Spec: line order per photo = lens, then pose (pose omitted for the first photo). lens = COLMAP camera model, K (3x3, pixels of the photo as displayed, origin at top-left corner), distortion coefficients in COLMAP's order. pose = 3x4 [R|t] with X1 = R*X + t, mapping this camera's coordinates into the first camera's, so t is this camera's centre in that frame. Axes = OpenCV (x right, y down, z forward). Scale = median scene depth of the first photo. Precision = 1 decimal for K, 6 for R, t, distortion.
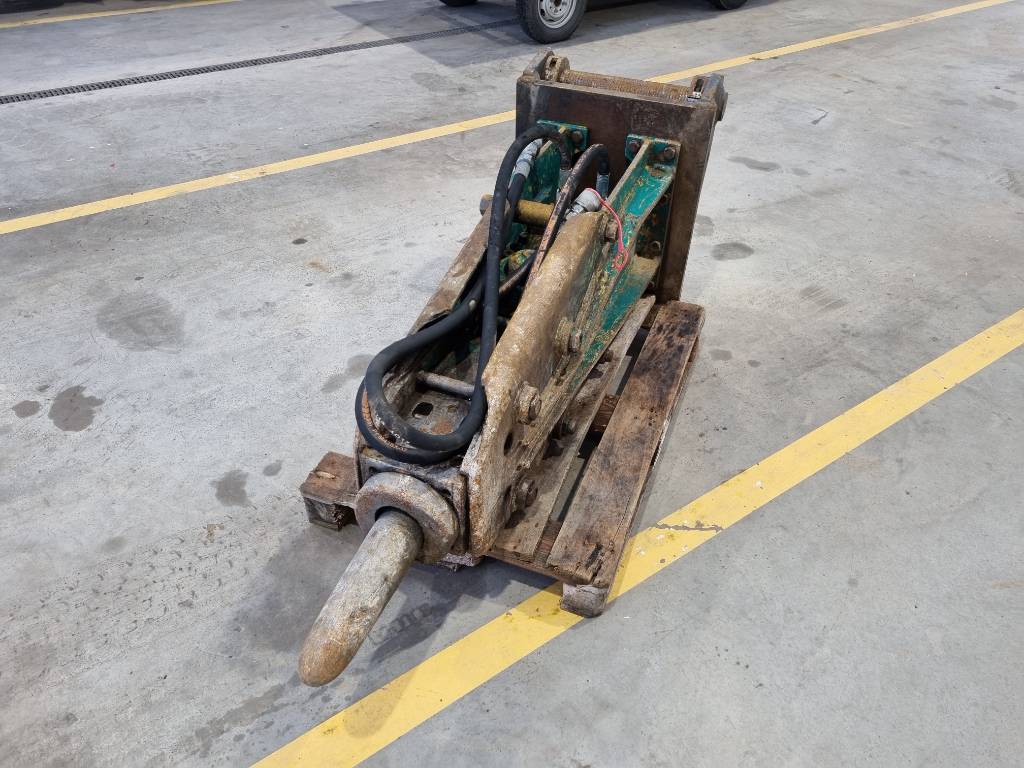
lens RADIAL K [[765.9, 0, 518.8], [0, 765.9, 392.6], [0, 0, 1]] dist [0.059417, -0.041477]
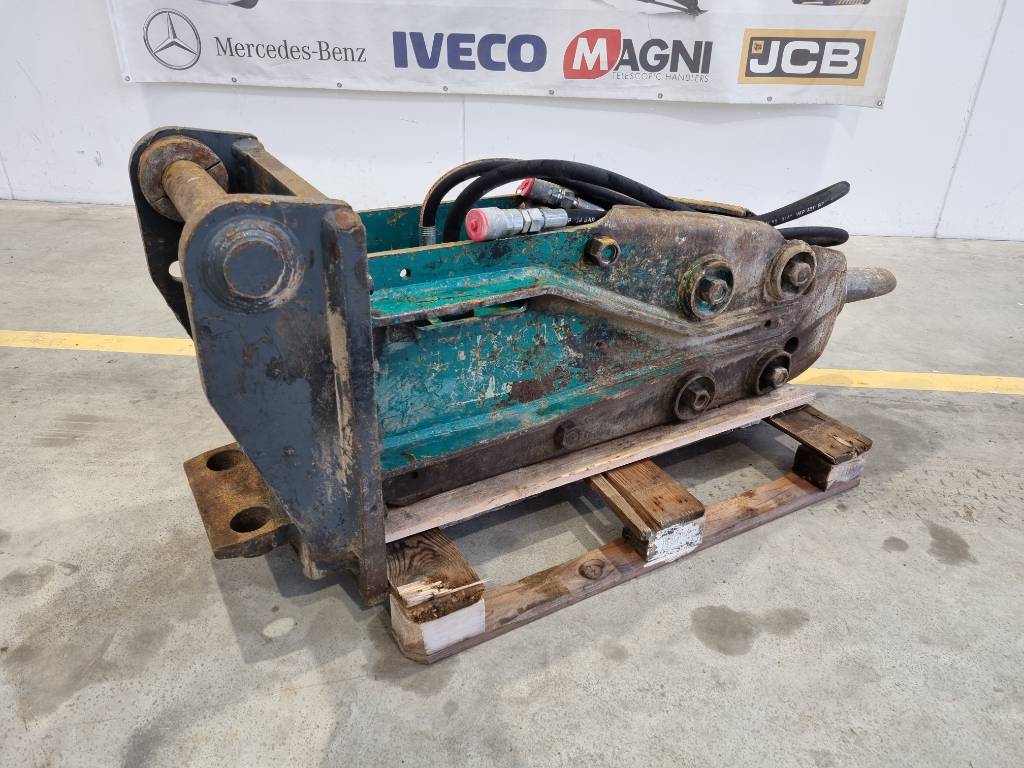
lens RADIAL K [[765.9, 0, 517.7], [0, 765.9, 386.1], [0, 0, 1]] dist [0.059417, -0.041477]
pose [[-0.777500, -0.335616, 0.531842, -0.386547], [0.363535, 0.450222, 0.815562, -0.770714], [-0.513163, 0.827443, -0.228040, 1.245365]]
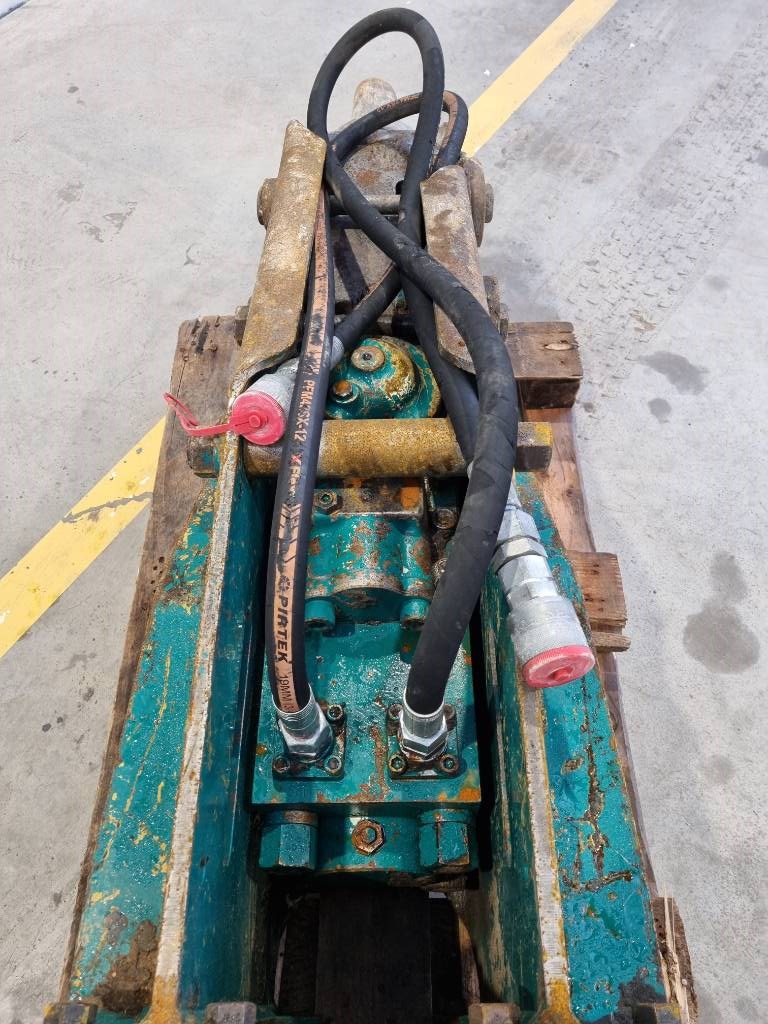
lens RADIAL K [[765.9, 0, 379.6], [0, 765.9, 508.8], [0, 0, 1]] dist [0.059417, -0.041477]
pose [[-0.931980, 0.303559, -0.198154, 0.116210], [-0.236139, -0.093632, 0.967198, -0.575646], [0.275048, 0.948201, 0.158945, 0.895021]]
